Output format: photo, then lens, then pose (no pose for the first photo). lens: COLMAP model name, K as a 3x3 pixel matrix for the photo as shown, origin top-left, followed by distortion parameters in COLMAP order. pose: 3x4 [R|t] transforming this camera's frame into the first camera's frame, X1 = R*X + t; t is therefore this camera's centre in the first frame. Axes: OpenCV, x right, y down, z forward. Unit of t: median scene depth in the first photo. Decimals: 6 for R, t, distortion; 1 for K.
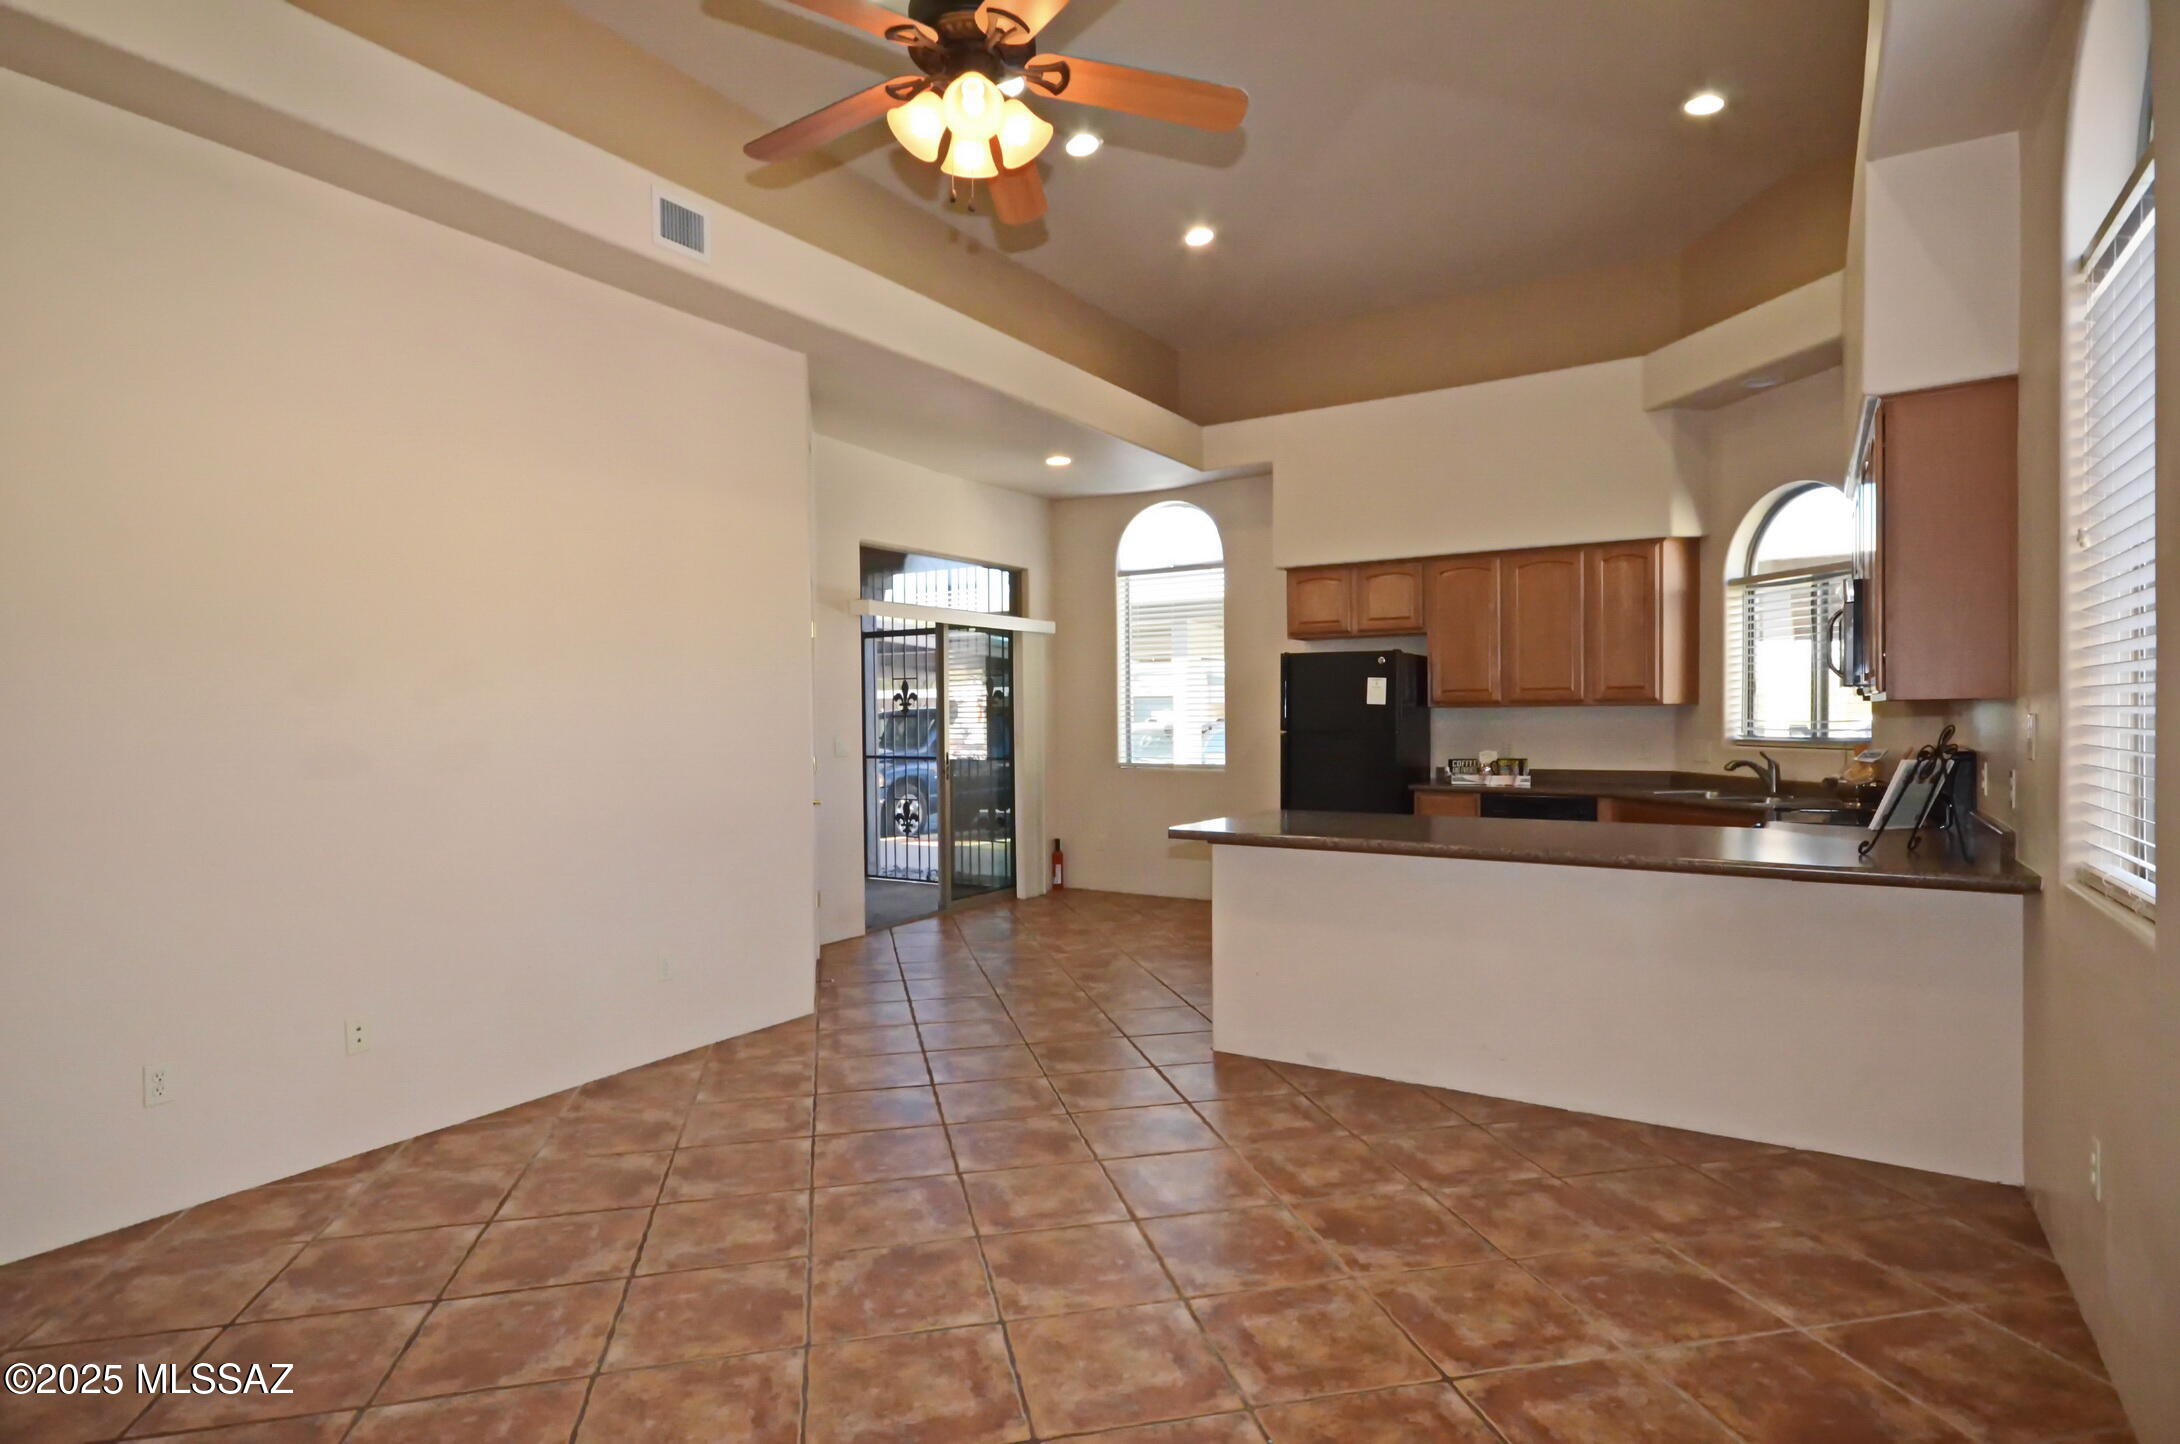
lens RADIAL K [[1156.5, 0, 1082.9], [0, 1156.5, 725.9], [0, 0, 1]] dist [0.018539, 0.003434]
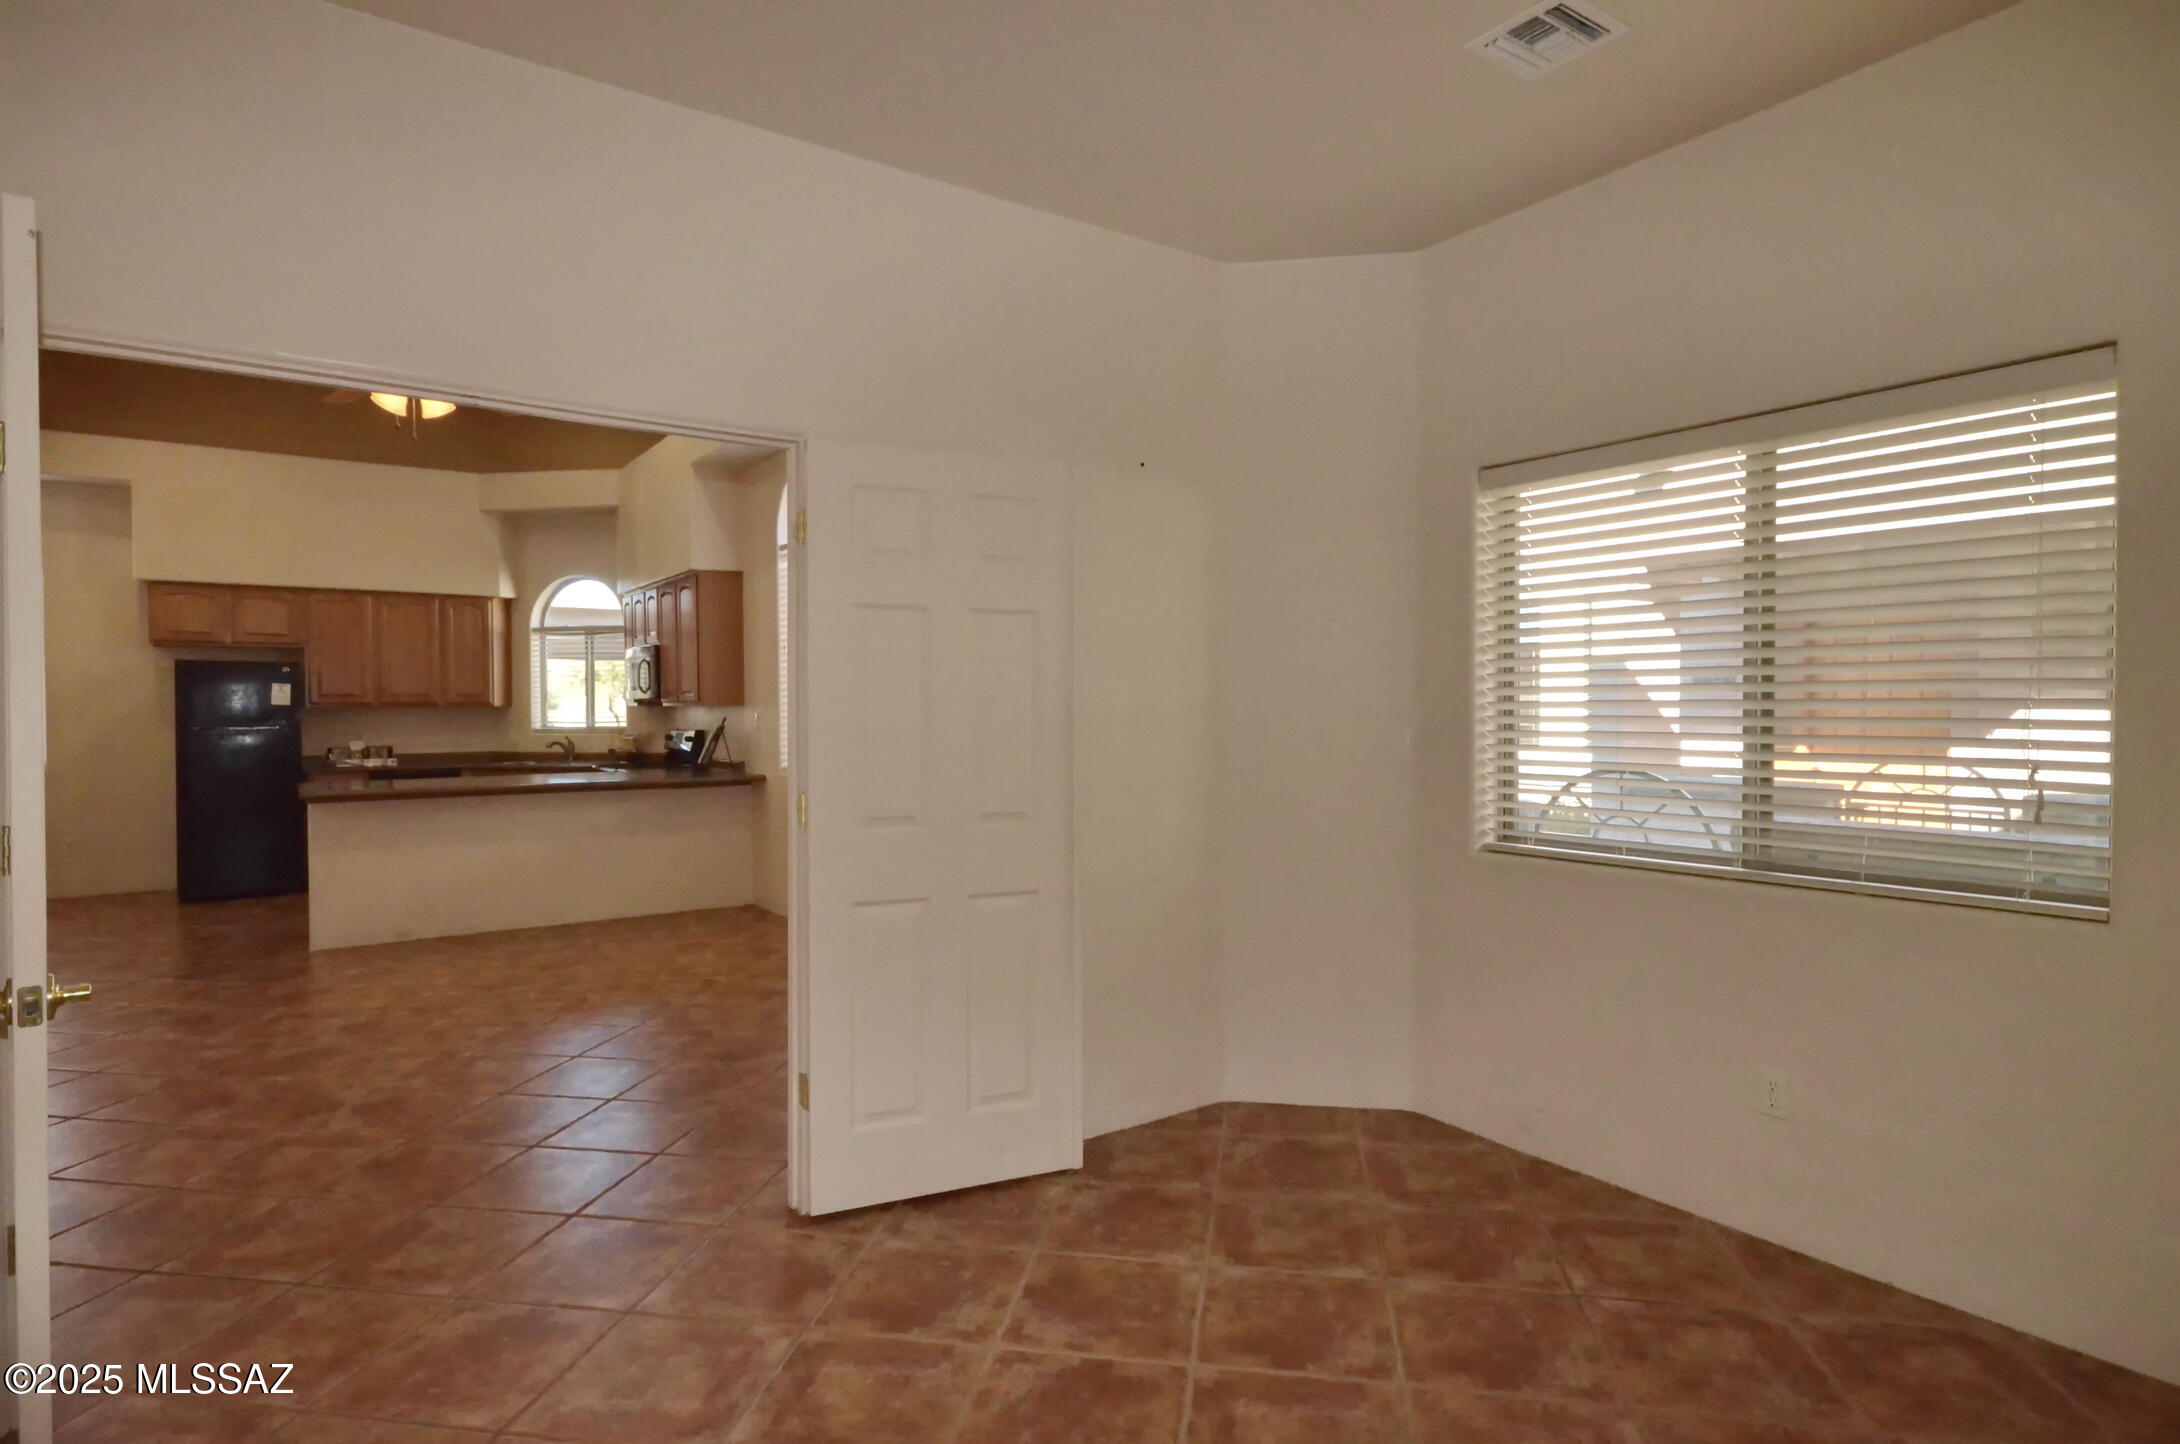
lens RADIAL K [[1156.5, 0, 1094.1], [0, 1156.5, 719.4], [0, 0, 1]] dist [0.018539, 0.003434]
pose [[0.375344, -0.002844, 0.926881, -0.625350], [0.013225, 0.999910, -0.002288, 0.012049], [-0.926791, 0.013117, 0.375348, -0.302434]]
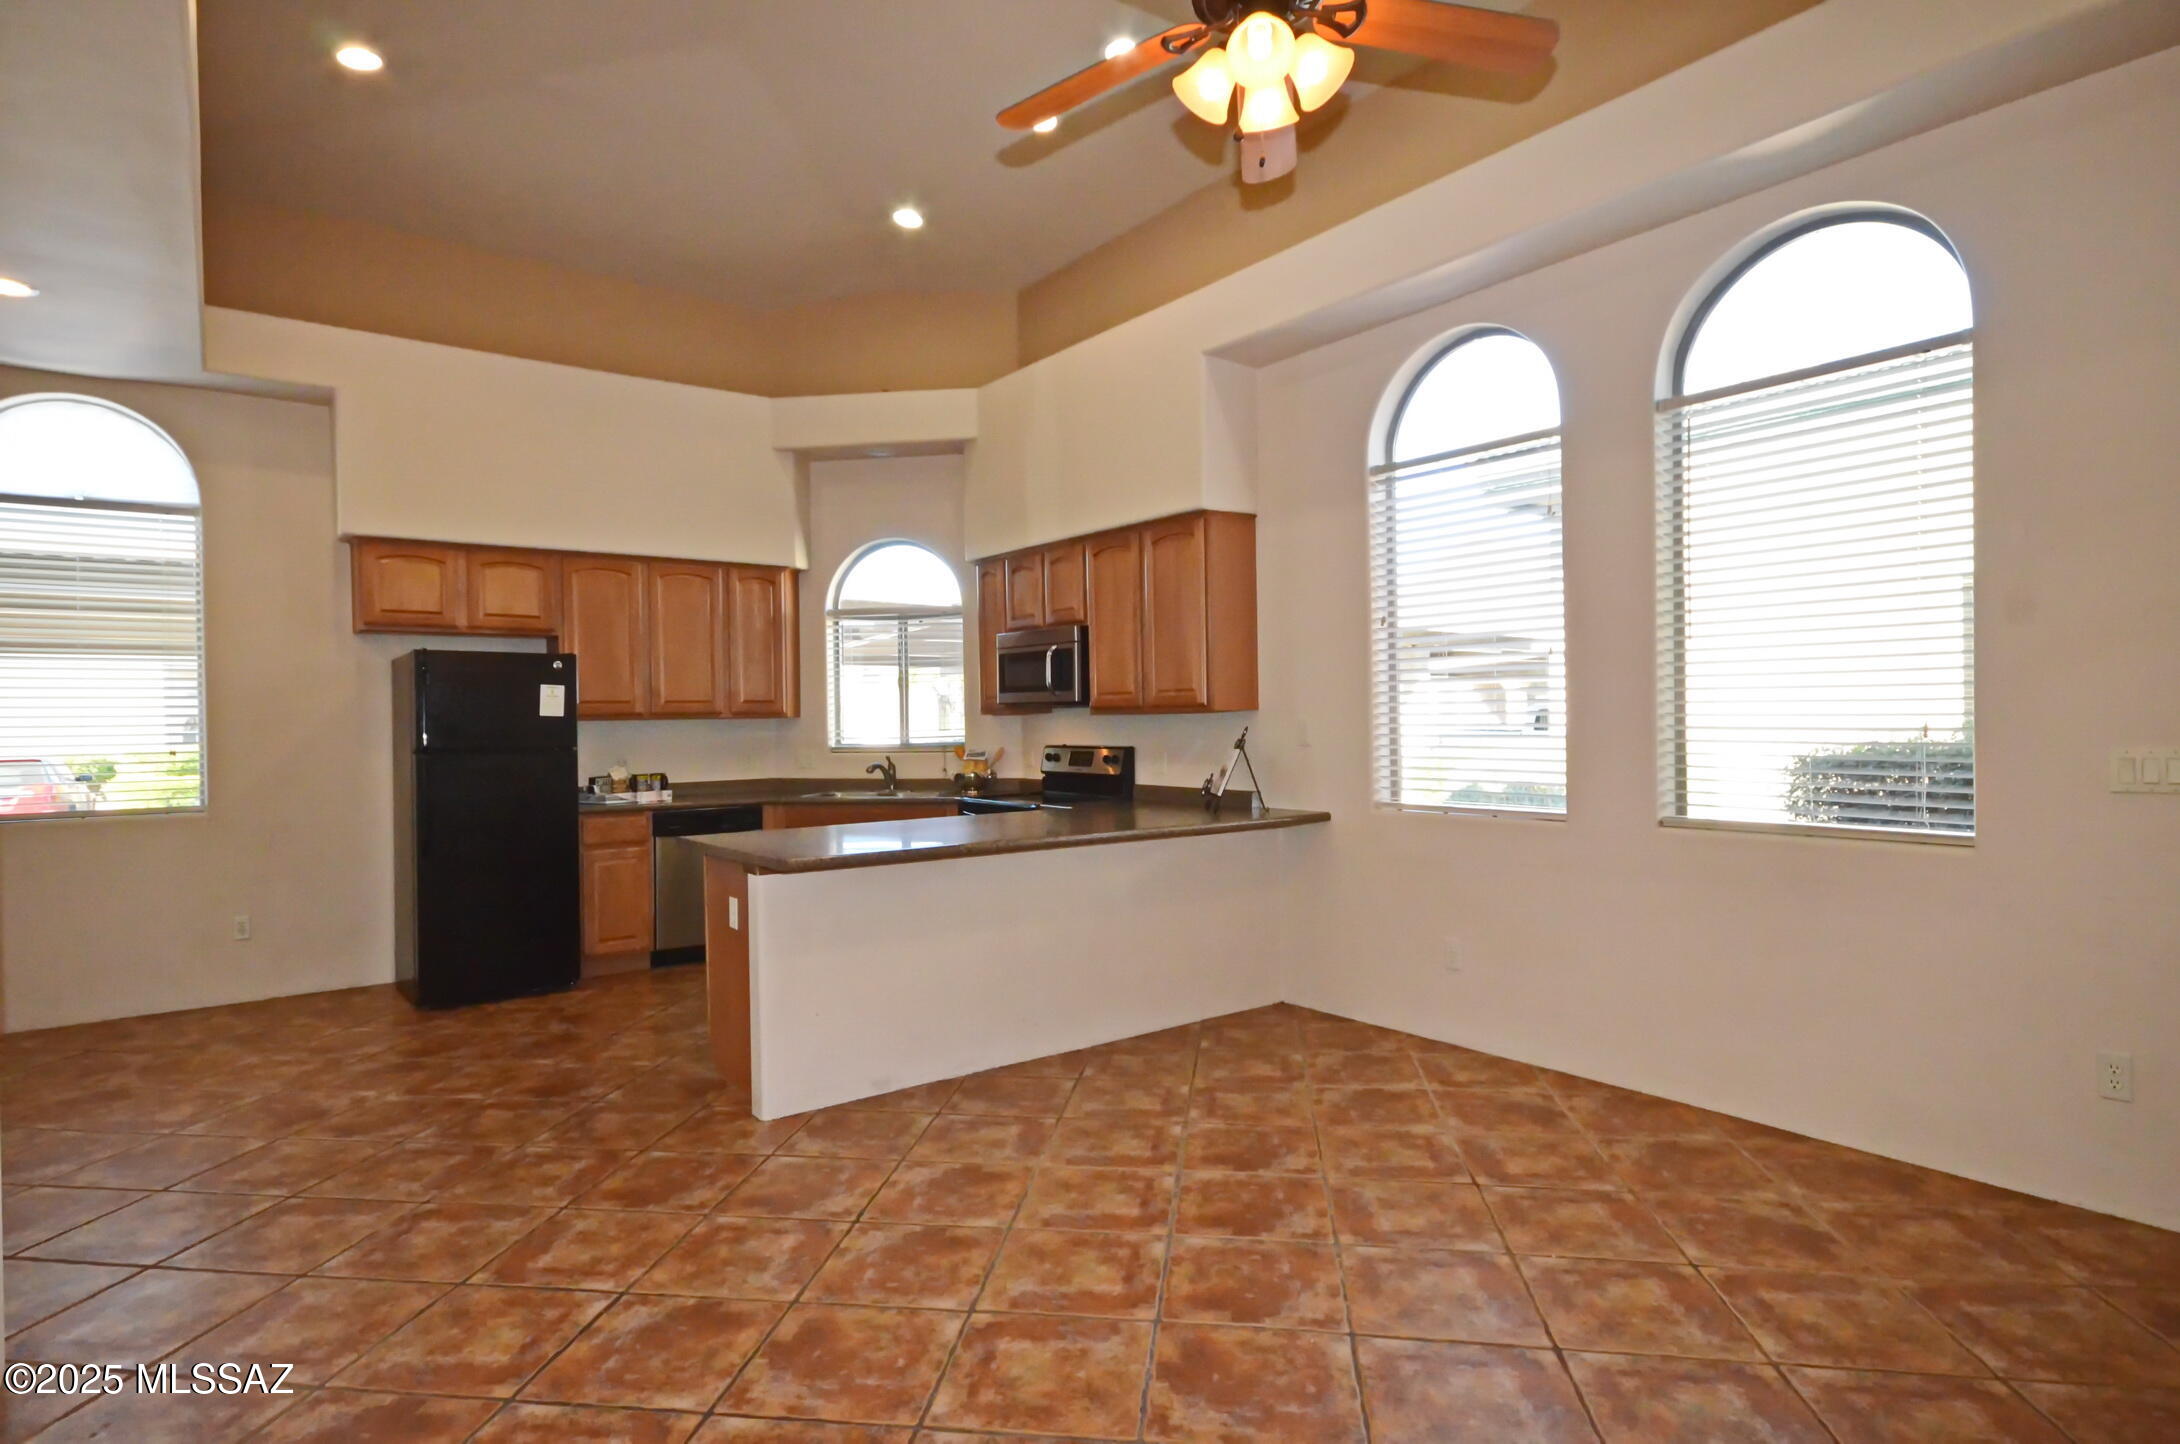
lens RADIAL K [[1156.5, 0, 1082.7], [0, 1156.5, 729.6], [0, 0, 1]] dist [0.018539, 0.003434]
pose [[0.343840, -0.005420, 0.939013, -0.445522], [0.021904, 0.999758, -0.002250, 0.001623], [-0.938773, 0.021342, 0.343875, 0.363648]]
